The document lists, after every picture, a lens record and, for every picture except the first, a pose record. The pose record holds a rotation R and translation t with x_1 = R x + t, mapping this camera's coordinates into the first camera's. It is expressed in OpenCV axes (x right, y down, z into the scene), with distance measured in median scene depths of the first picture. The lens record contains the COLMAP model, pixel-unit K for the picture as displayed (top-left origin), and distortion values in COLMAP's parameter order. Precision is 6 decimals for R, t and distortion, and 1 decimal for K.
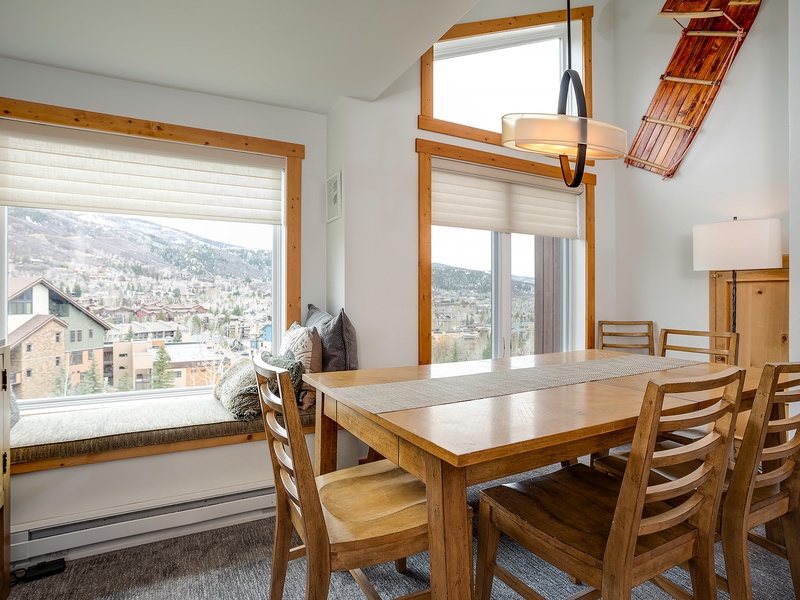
lens RADIAL K [[430.8, 0, 401.7], [0, 430.8, 301.7], [0, 0, 1]] dist [-0.032696, -0.000165]
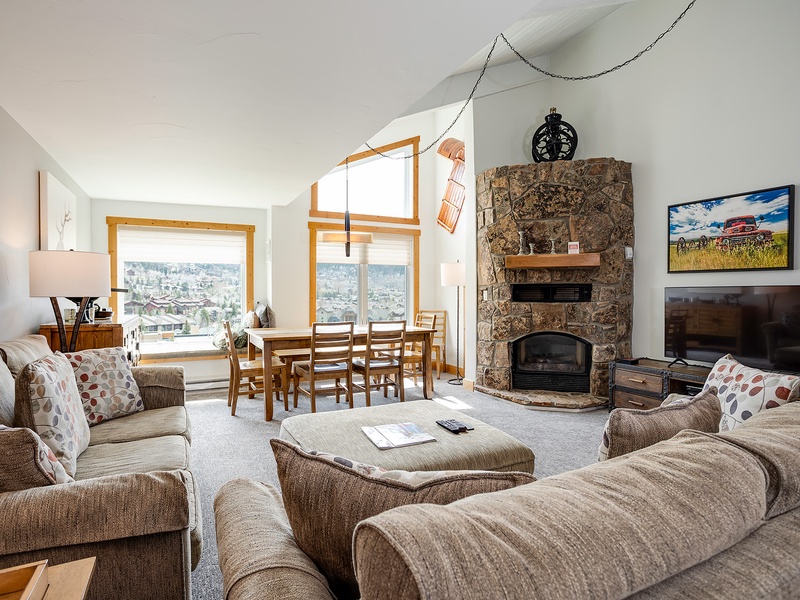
lens RADIAL K [[430.8, 0, 397.2], [0, 430.8, 298.2], [0, 0, 1]] dist [-0.032696, -0.000165]
pose [[0.999717, -0.000652, -0.023796, 0.470643], [0.000828, 0.999973, 0.007369, -0.023691], [0.023790, -0.007387, 0.999690, -0.978248]]
